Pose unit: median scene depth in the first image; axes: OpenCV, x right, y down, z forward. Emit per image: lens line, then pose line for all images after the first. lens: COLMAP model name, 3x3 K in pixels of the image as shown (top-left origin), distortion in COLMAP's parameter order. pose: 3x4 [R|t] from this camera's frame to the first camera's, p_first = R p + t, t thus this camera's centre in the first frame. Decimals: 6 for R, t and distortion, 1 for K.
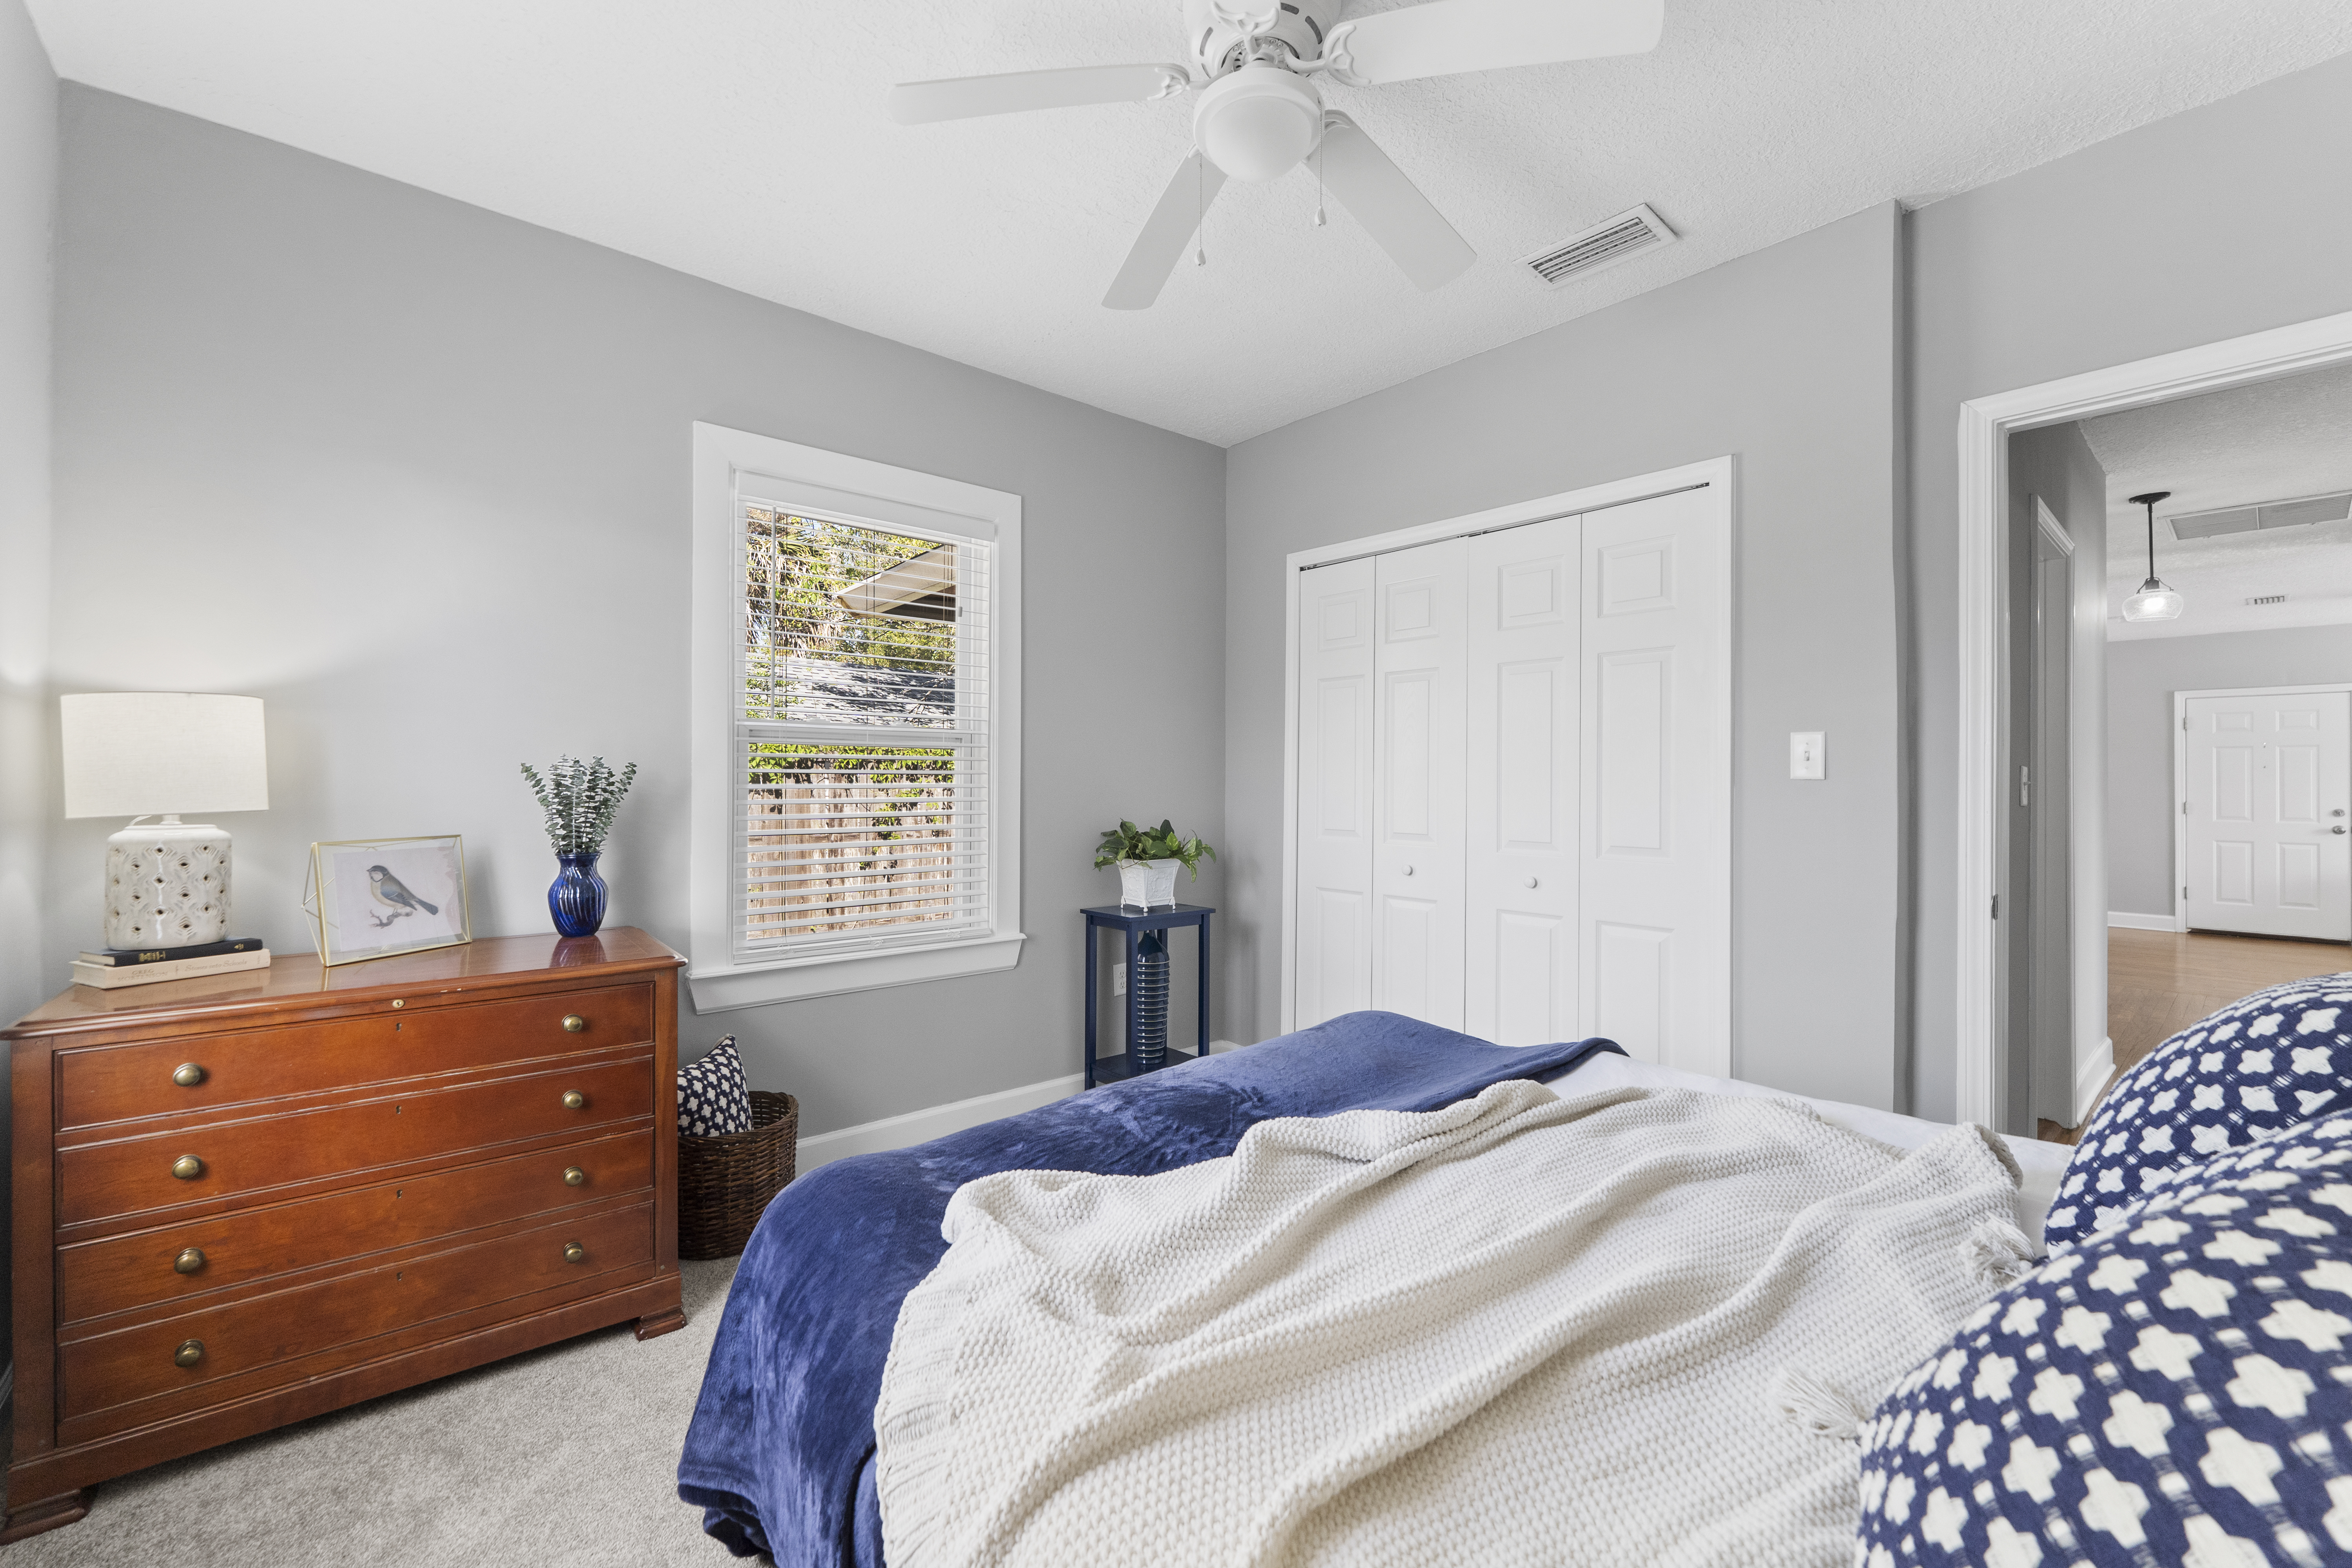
lens RADIAL K [[946.8, 0, 1166.0], [0, 946.8, 790.2], [0, 0, 1]] dist [-0.002108, -0.000179]
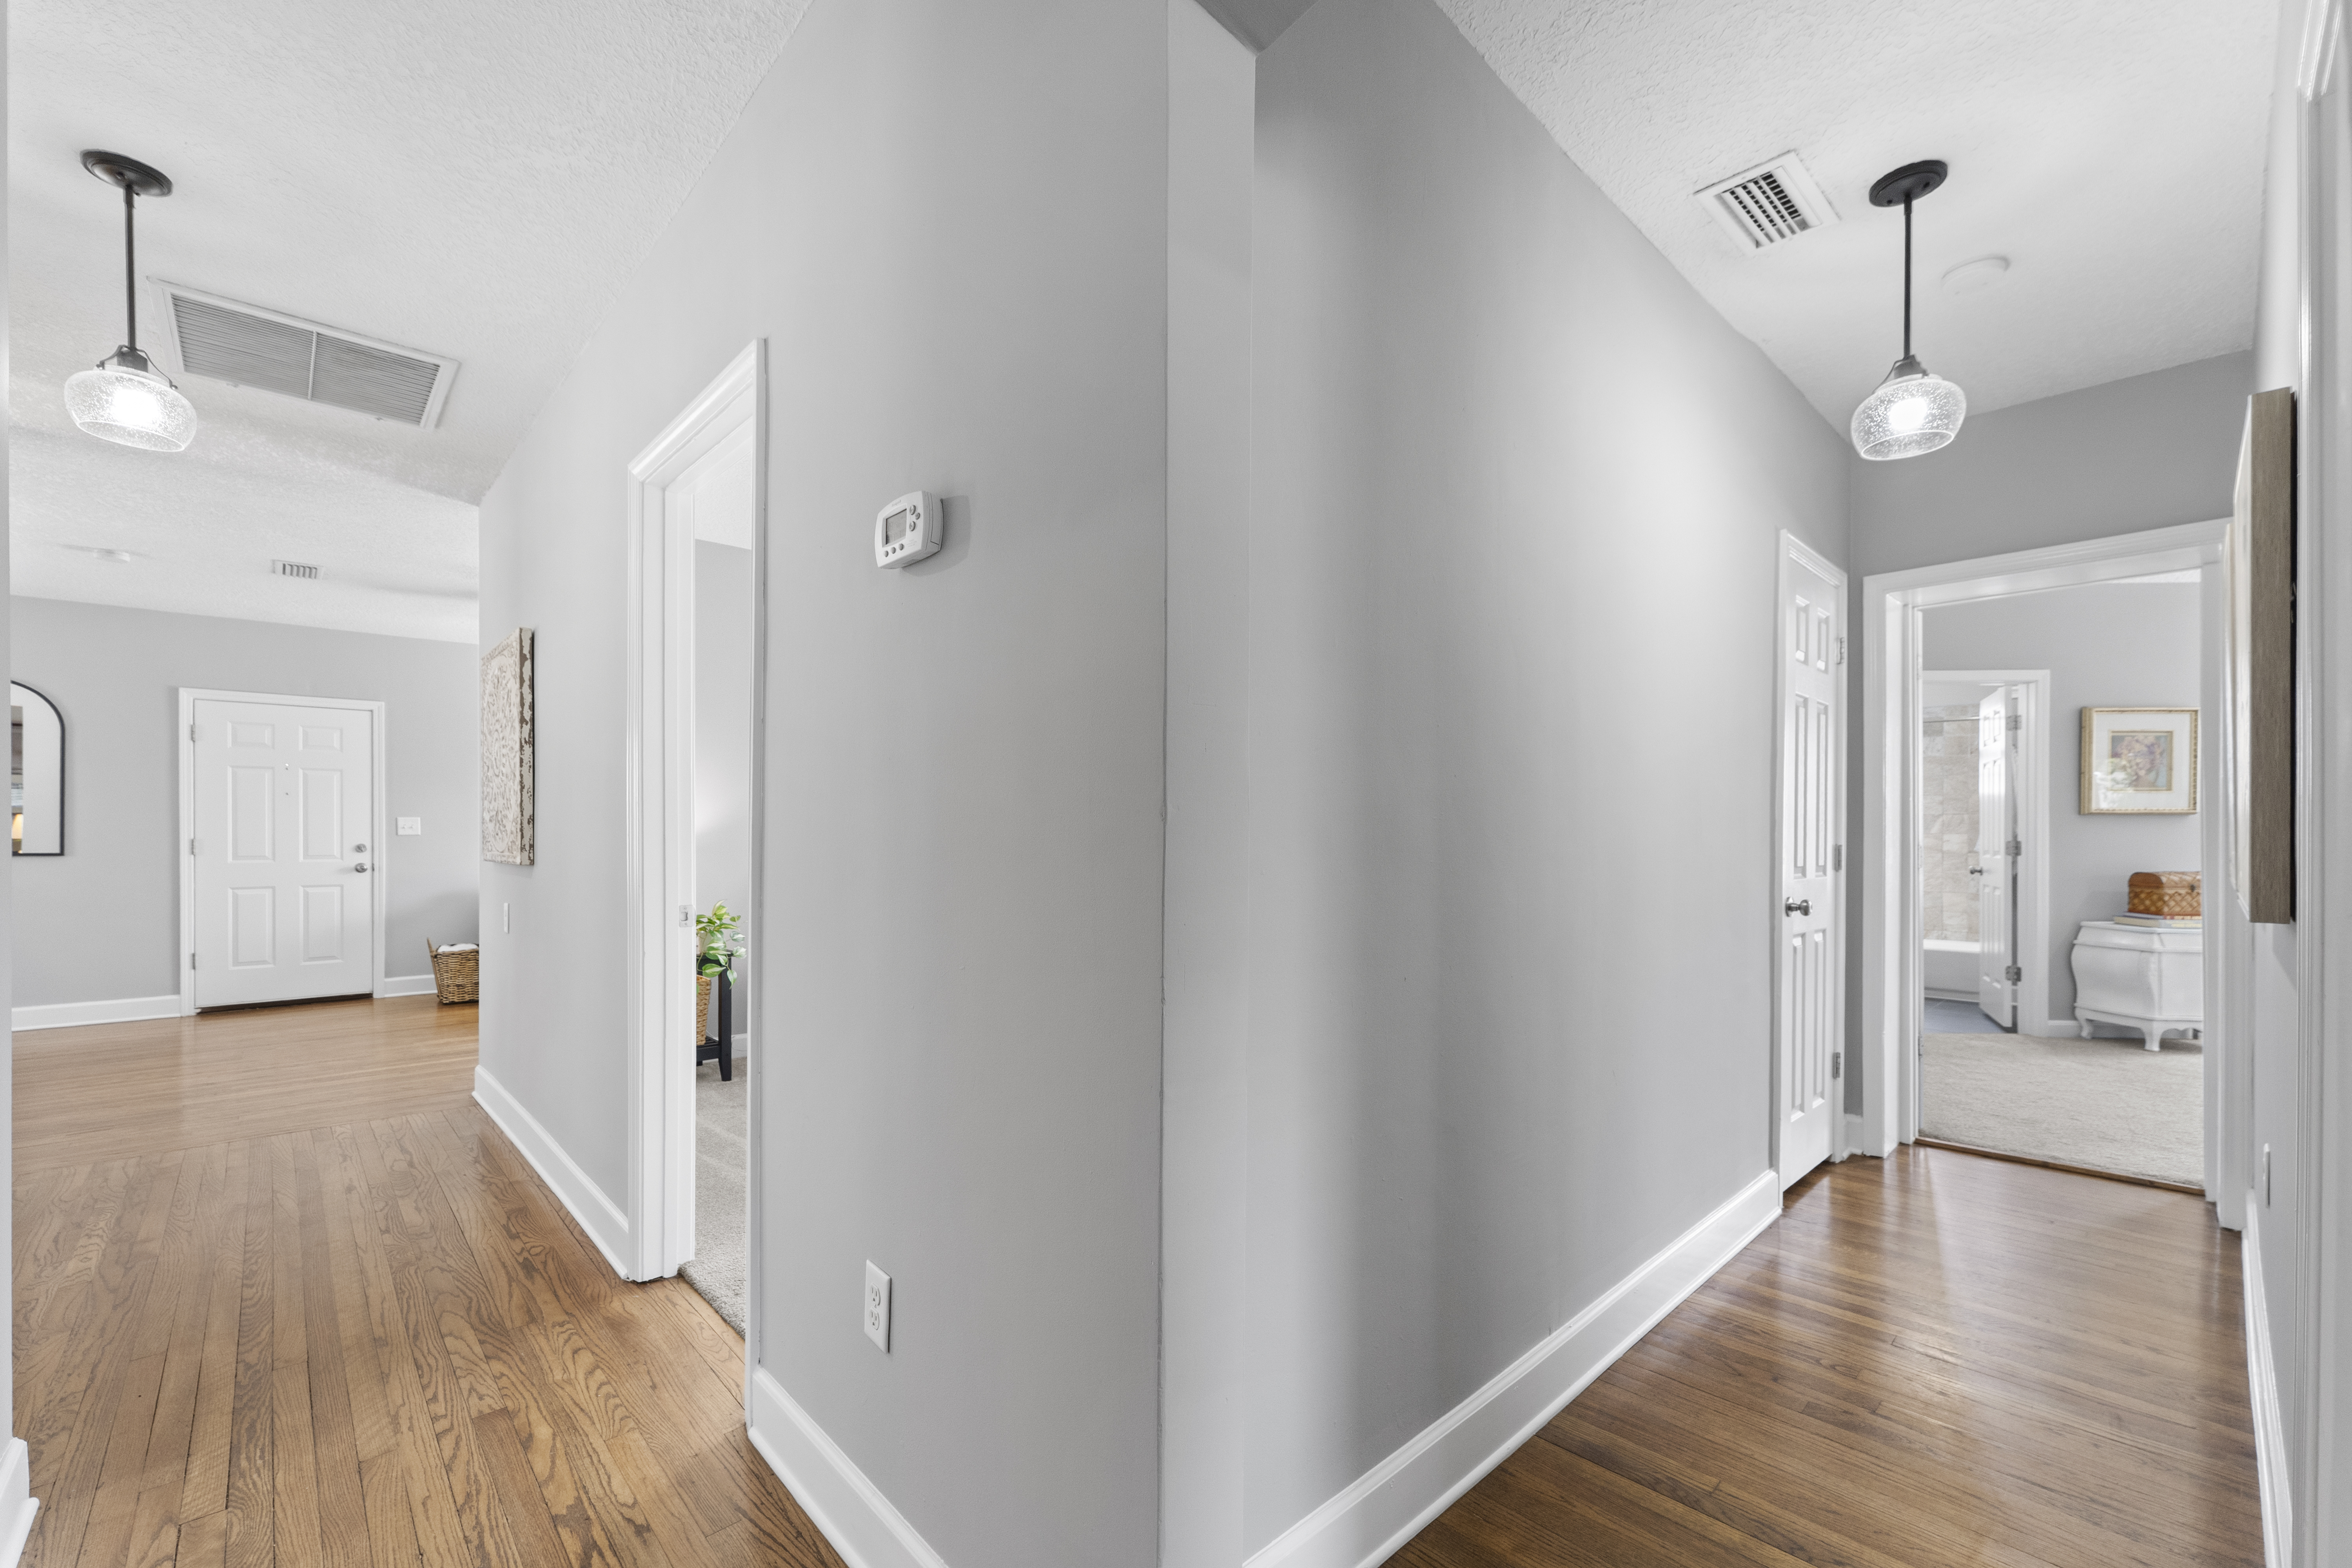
lens RADIAL K [[958.8, 0, 1133.6], [0, 958.8, 831.7], [0, 0, 1]] dist [-0.000993, -0.000085]
pose [[-0.031323, -0.003286, 0.999504, 0.320512], [-0.003453, 0.999989, 0.003179, 0.002998], [-0.999503, -0.003351, -0.031334, 0.300497]]
